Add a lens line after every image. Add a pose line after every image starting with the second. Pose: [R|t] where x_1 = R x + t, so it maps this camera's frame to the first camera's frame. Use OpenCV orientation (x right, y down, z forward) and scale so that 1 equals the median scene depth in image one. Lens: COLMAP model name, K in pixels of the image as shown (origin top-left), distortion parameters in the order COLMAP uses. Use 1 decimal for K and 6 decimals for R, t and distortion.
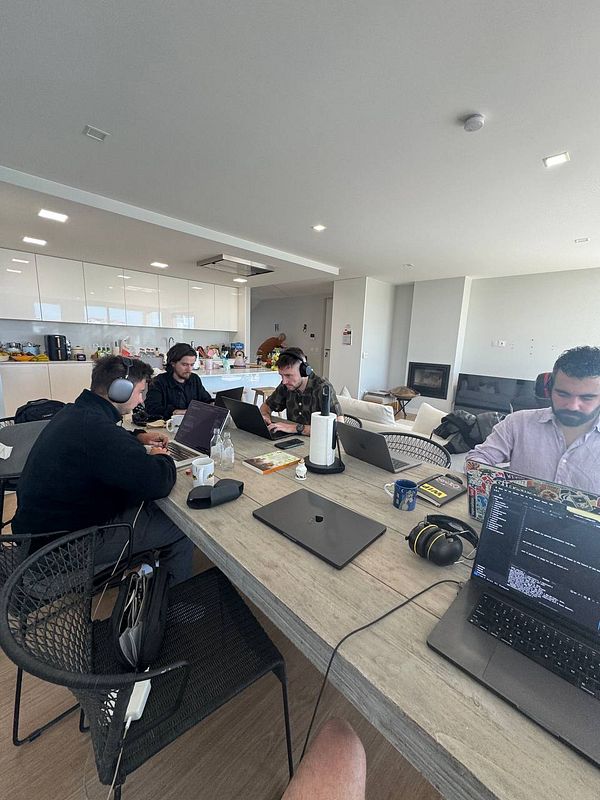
lens RADIAL K [[318.6, 0, 300.9], [0, 318.6, 399.4], [0, 0, 1]] dist [-0.002501, -0.000080]
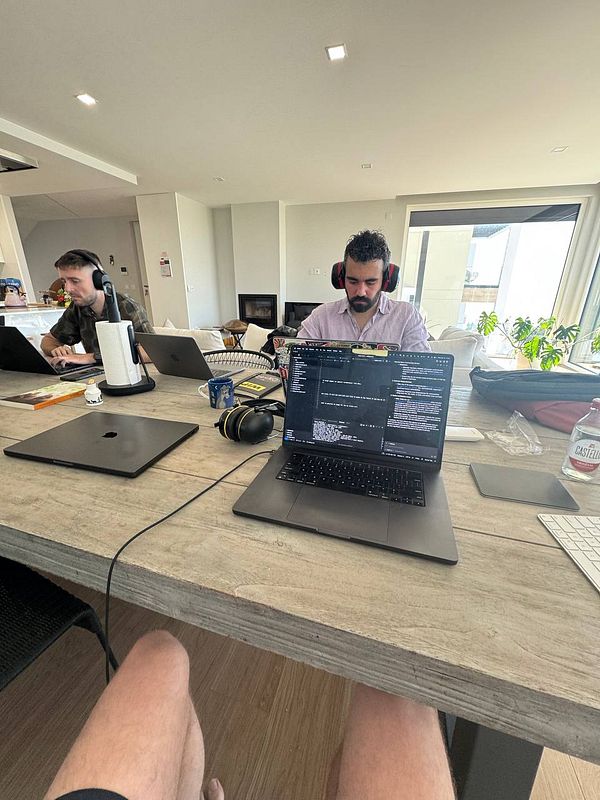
lens RADIAL K [[317.3, 0, 302.6], [0, 317.3, 399.7], [0, 0, 1]] dist [-0.002465, -0.000281]
pose [[0.878075, -0.185326, 0.441179, 0.116575], [0.109503, 0.975314, 0.191758, 0.155952], [-0.465826, -0.120068, 0.876693, 0.084850]]
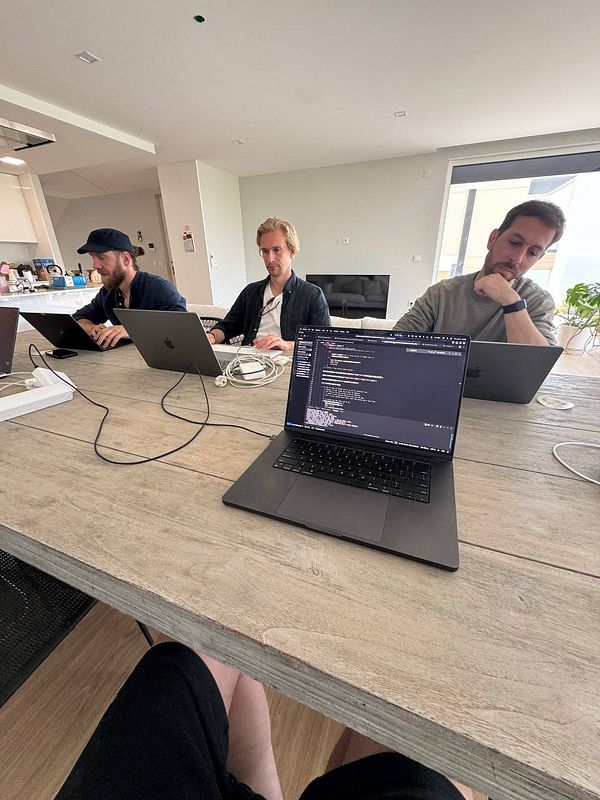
lens RADIAL K [[317.5, 0, 302.9], [0, 317.5, 402.2], [0, 0, 1]] dist [-0.000776, 0.000493]
pose [[0.914714, -0.212317, 0.343830, 0.143869], [0.123657, 0.957101, 0.262044, 0.144003], [-0.384717, -0.197178, 0.901728, 0.161749]]
